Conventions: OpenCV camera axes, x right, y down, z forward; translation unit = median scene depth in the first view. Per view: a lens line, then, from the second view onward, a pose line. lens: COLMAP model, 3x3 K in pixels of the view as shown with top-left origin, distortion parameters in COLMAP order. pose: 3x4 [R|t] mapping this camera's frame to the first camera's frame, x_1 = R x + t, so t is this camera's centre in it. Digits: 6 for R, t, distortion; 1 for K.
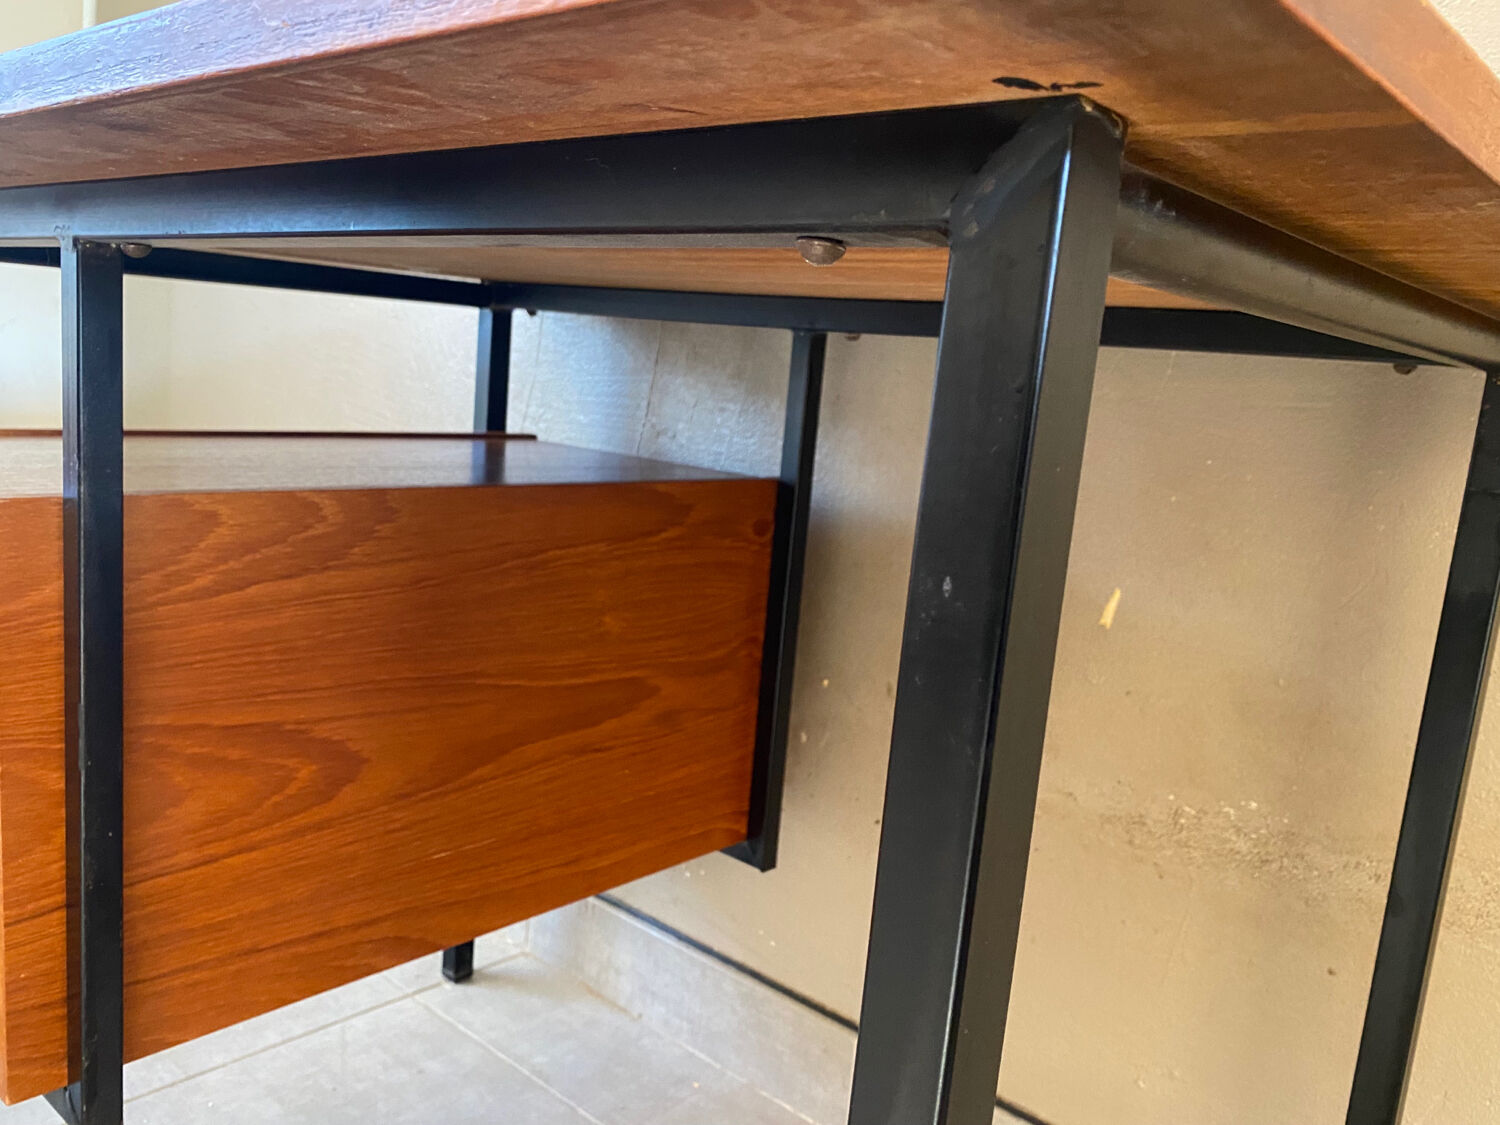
lens RADIAL K [[1153.1, 0, 819.8], [0, 1153.1, 562.0], [0, 0, 1]] dist [-0.001905, 0.002182]
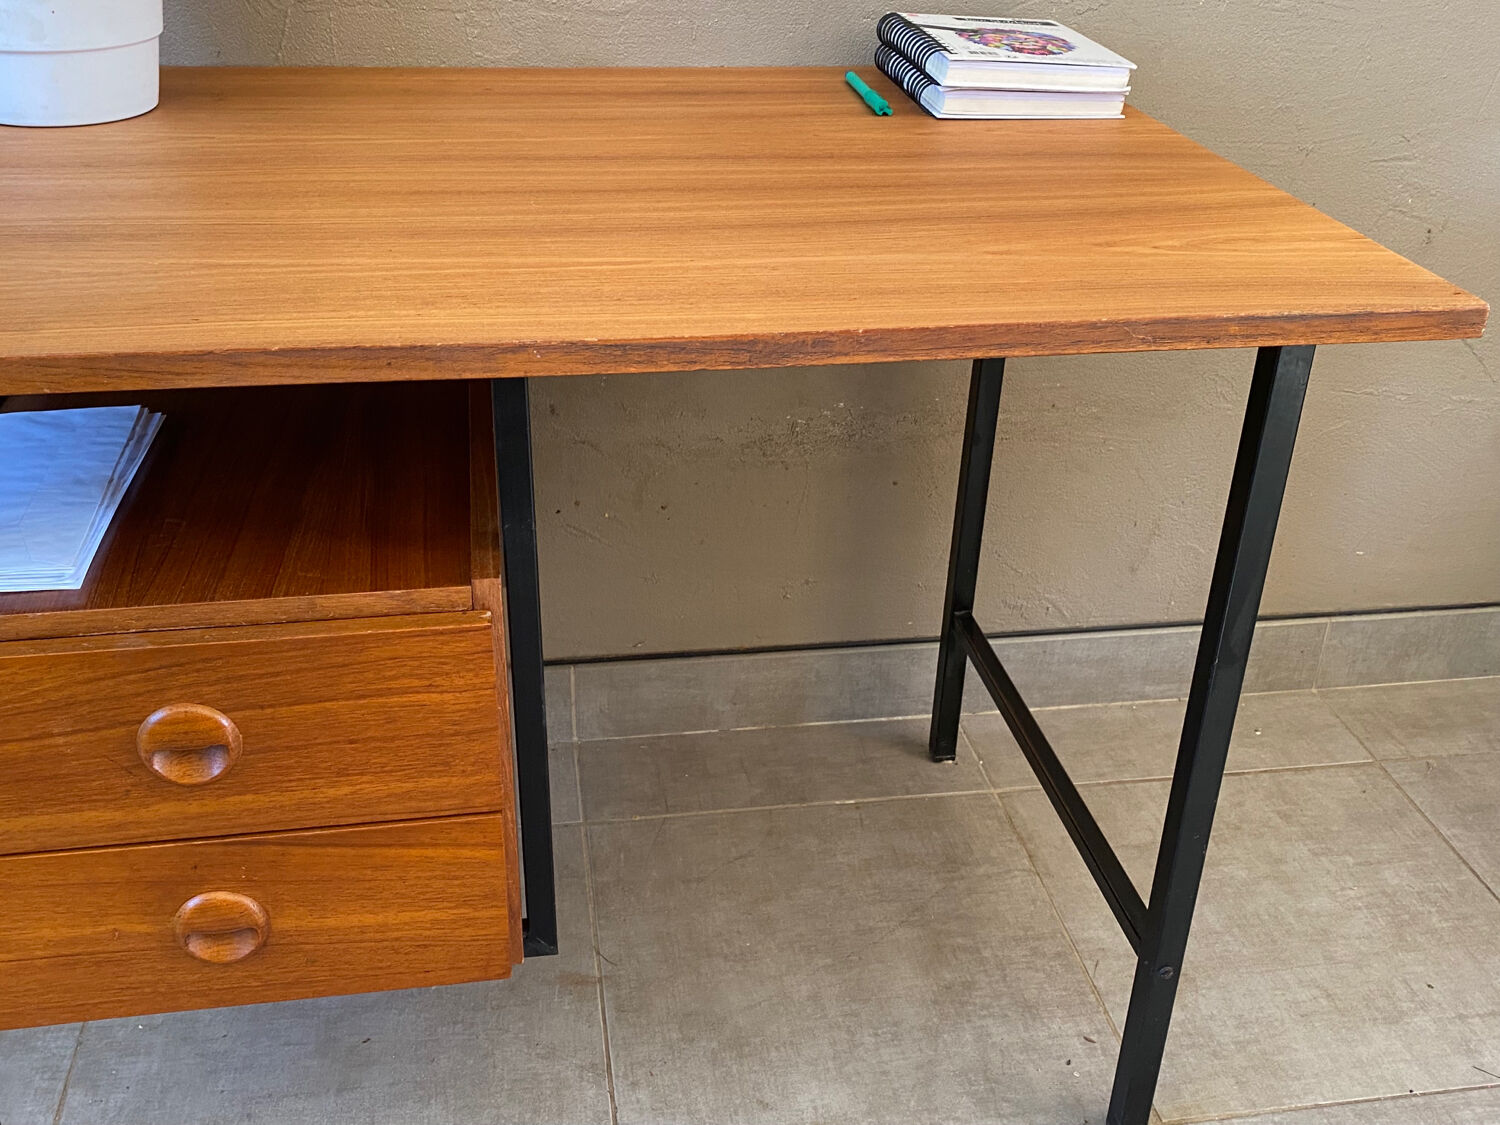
lens RADIAL K [[1469.7, 0, 734.0], [0, 1469.7, 555.8], [0, 0, 1]] dist [0.109359, -0.242900]
pose [[0.660530, -0.432586, 0.613652, -0.923541], [0.146952, 0.876012, 0.459356, -0.488548], [-0.736278, -0.213241, 0.642202, -0.175343]]
